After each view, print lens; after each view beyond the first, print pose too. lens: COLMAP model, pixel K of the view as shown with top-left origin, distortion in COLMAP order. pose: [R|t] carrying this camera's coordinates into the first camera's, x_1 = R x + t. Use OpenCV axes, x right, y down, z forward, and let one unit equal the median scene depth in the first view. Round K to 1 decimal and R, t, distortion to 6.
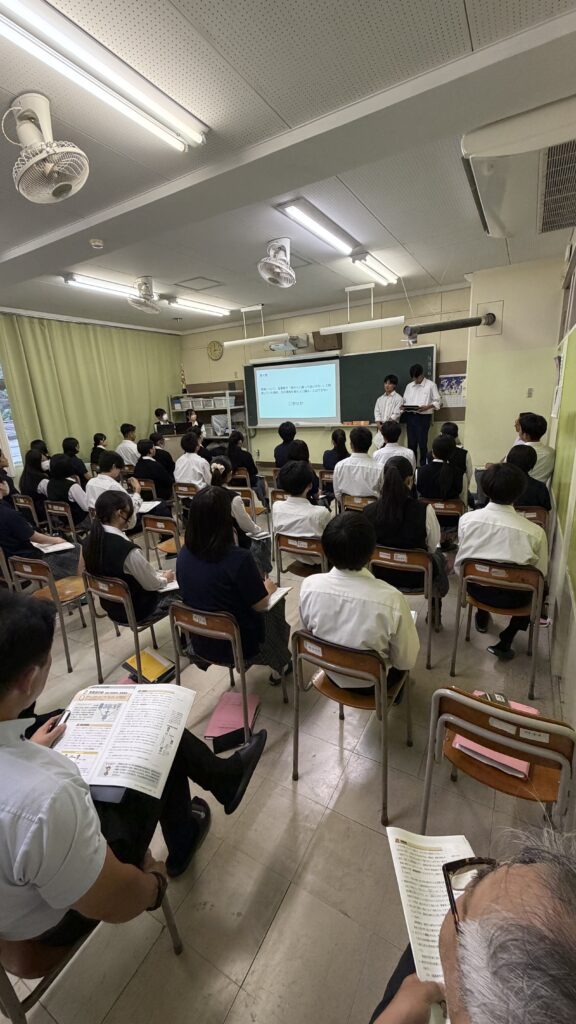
lens RADIAL K [[405.5, 0, 288.3], [0, 405.5, 509.7], [0, 0, 1]] dist [0.006281, 0.000045]
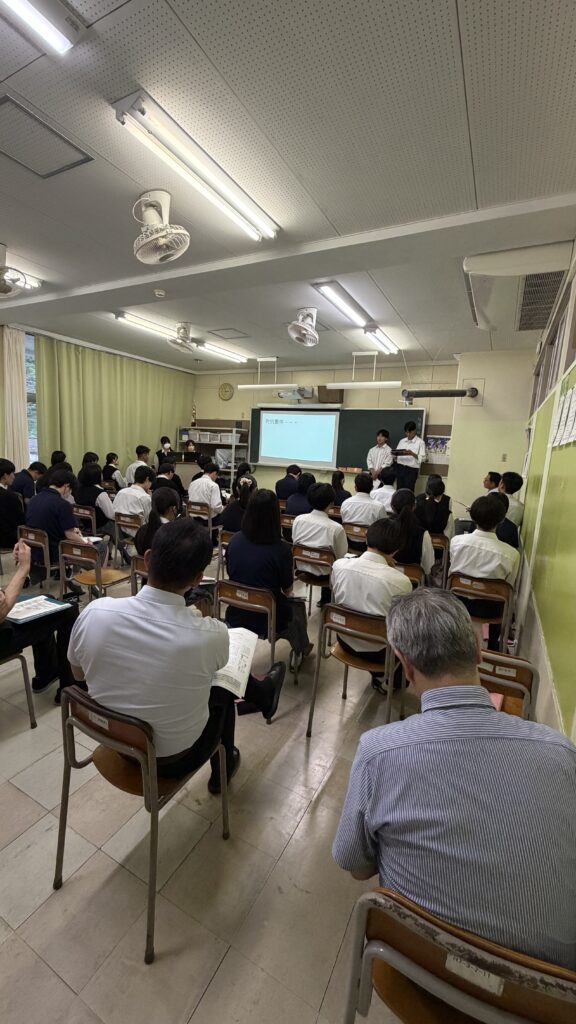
lens RADIAL K [[405.5, 0, 287.8], [0, 405.5, 511.0], [0, 0, 1]] dist [0.006281, 0.000045]
pose [[0.993534, 0.101160, 0.051548, -0.082388], [-0.094802, 0.988990, -0.113627, 0.070250], [-0.062475, 0.108005, 0.992185, -0.122840]]
